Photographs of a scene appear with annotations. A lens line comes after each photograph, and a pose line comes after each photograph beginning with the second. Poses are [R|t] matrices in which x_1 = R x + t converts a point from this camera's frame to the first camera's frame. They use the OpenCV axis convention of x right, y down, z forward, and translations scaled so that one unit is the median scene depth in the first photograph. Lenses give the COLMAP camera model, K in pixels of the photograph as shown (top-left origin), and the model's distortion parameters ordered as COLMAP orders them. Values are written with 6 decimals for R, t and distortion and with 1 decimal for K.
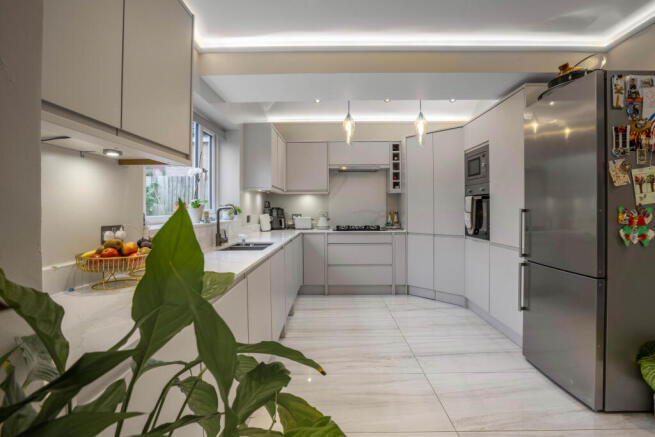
lens RADIAL K [[305.4, 0, 328.7], [0, 305.4, 208.6], [0, 0, 1]] dist [-0.000207, 0.000083]
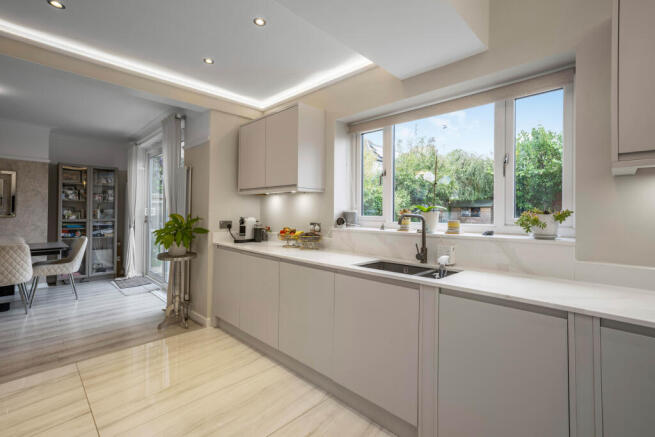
lens RADIAL K [[305.4, 0, 328.7], [0, 305.4, 208.6], [0, 0, 1]] dist [-0.000207, 0.000083]
pose [[-0.686853, -0.007506, -0.726757, 0.246374], [-0.003575, 0.999969, -0.006950, -0.009040], [0.726787, -0.002175, -0.686859, 0.844784]]
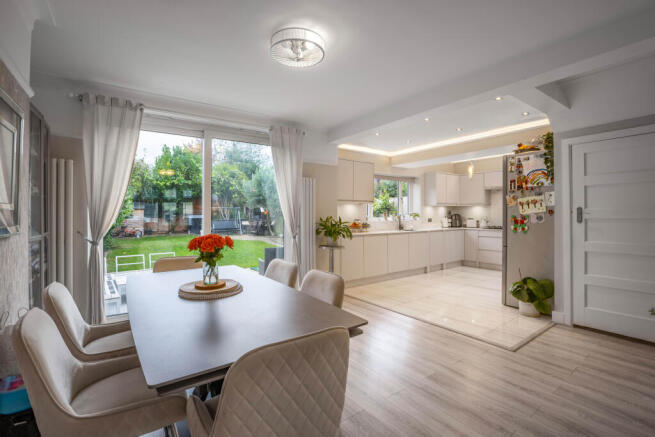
lens RADIAL K [[290.9, 0, 343.3], [0, 290.9, 214.8], [0, 0, 1]] dist [-0.000538, -0.000012]
pose [[0.627388, 0.003617, -0.778698, 0.752561], [0.000222, 0.999988, 0.004824, -0.008716], [0.778706, -0.003199, 0.627380, -0.539768]]
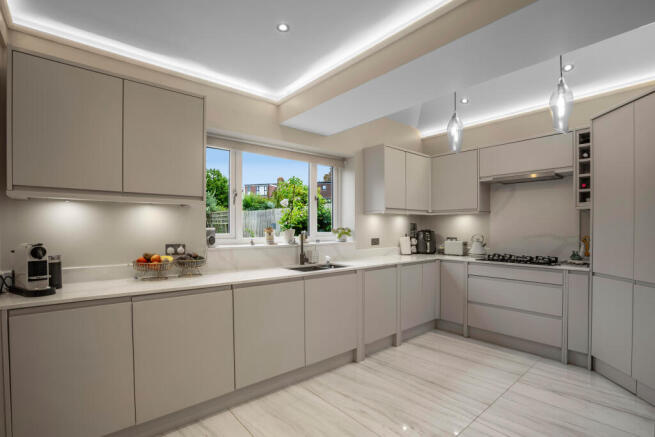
lens RADIAL K [[306.4, 0, 328.7], [0, 306.4, 231.8], [0, 0, 1]] dist [-0.027716, 0.000087]
pose [[0.658125, 0.014102, -0.752776, 0.360563], [-0.002108, 0.999855, 0.016887, -0.013778], [0.752905, -0.009527, 0.658060, 0.186732]]
